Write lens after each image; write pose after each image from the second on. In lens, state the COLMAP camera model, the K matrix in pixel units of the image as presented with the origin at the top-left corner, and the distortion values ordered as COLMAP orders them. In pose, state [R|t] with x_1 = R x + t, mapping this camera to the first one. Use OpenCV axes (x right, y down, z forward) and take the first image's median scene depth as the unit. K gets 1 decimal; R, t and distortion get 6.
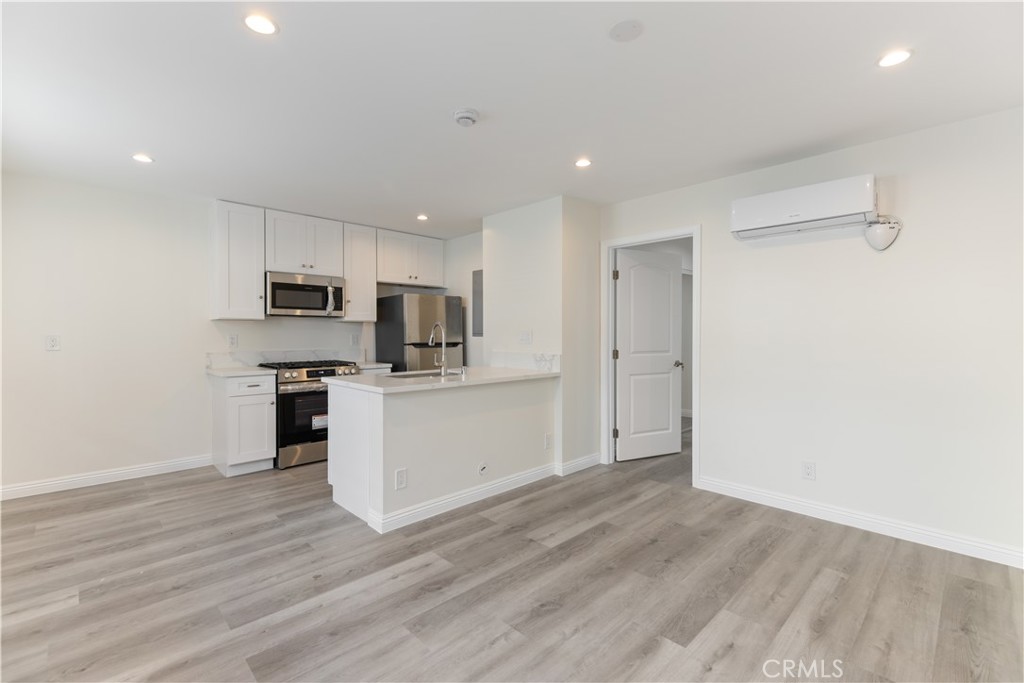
lens RADIAL K [[455.2, 0, 509.0], [0, 455.2, 340.0], [0, 0, 1]] dist [0.003652, -0.000472]
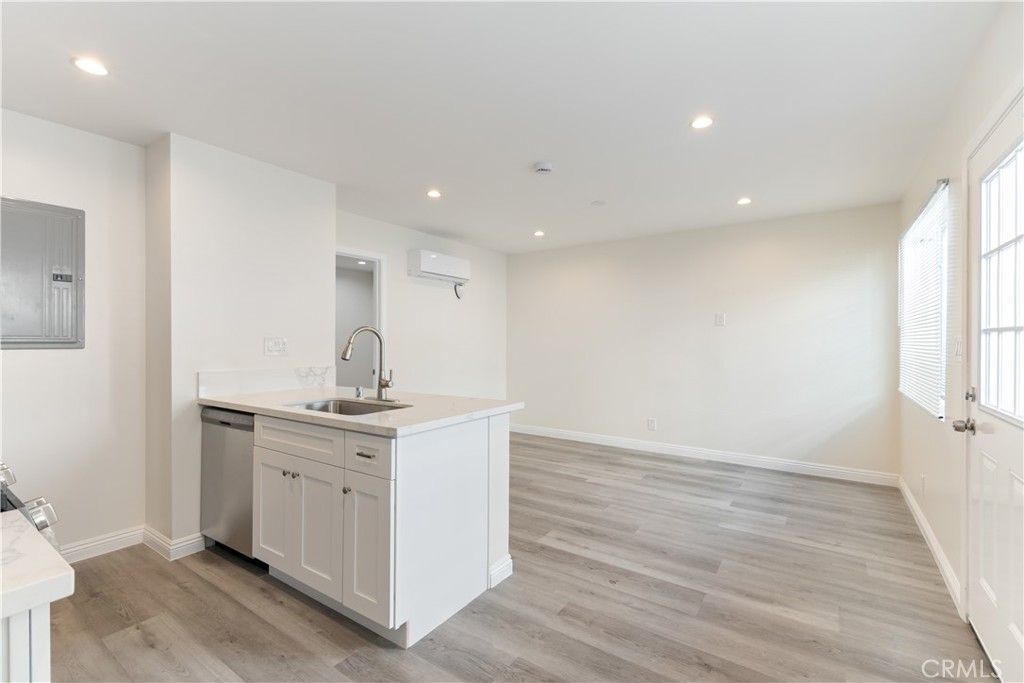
lens RADIAL K [[455.2, 0, 516.5], [0, 455.2, 336.8], [0, 0, 1]] dist [0.003652, -0.000472]
pose [[-0.207771, 0.004797, 0.978166, -0.989691], [0.016483, 0.999863, -0.001402, -0.019247], [-0.978039, 0.015832, -0.207822, 1.020022]]
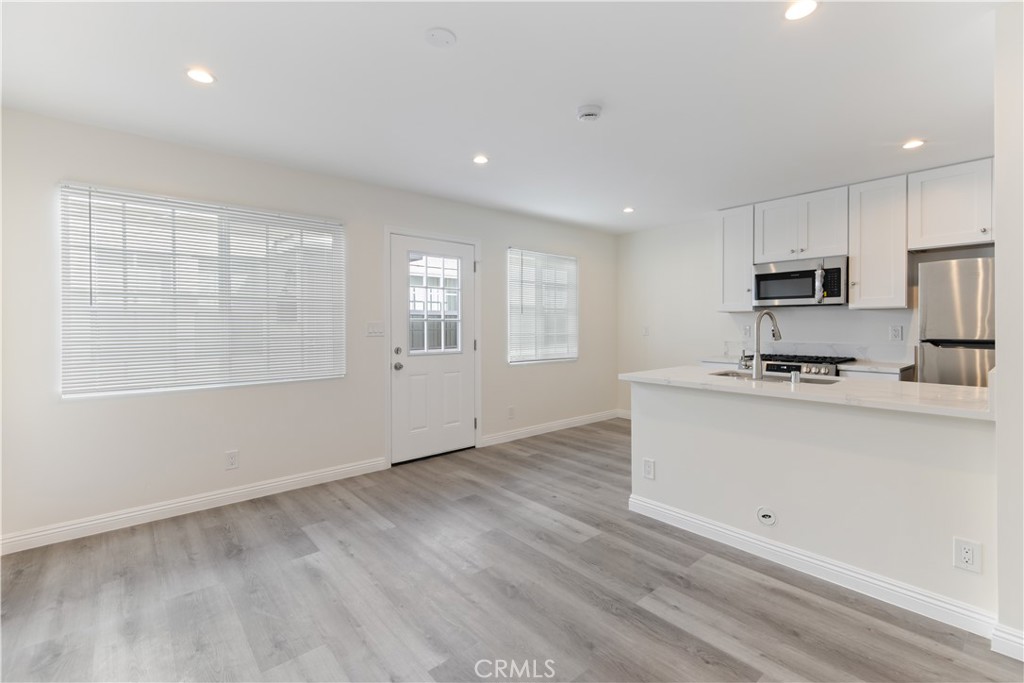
lens RADIAL K [[455.2, 0, 504.0], [0, 455.2, 334.5], [0, 0, 1]] dist [0.003652, -0.000472]
pose [[-0.077355, 0.019865, -0.996806, 0.713415], [-0.013541, 0.999688, 0.020973, -0.008413], [0.996912, 0.015120, -0.077062, 0.683065]]
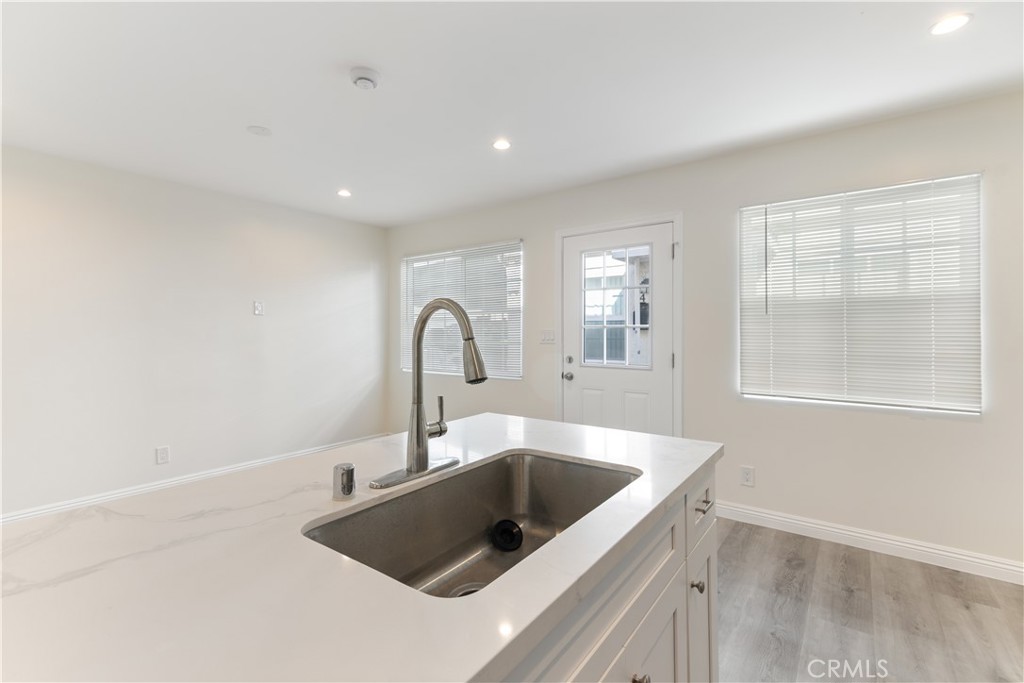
lens RADIAL K [[455.2, 0, 501.4], [0, 455.2, 321.5], [0, 0, 1]] dist [0.003652, -0.000472]
pose [[-0.990162, -0.000577, -0.139926, -0.172607], [0.000880, 0.999946, -0.010354, -0.020421], [0.139924, -0.010375, -0.990108, 1.442511]]
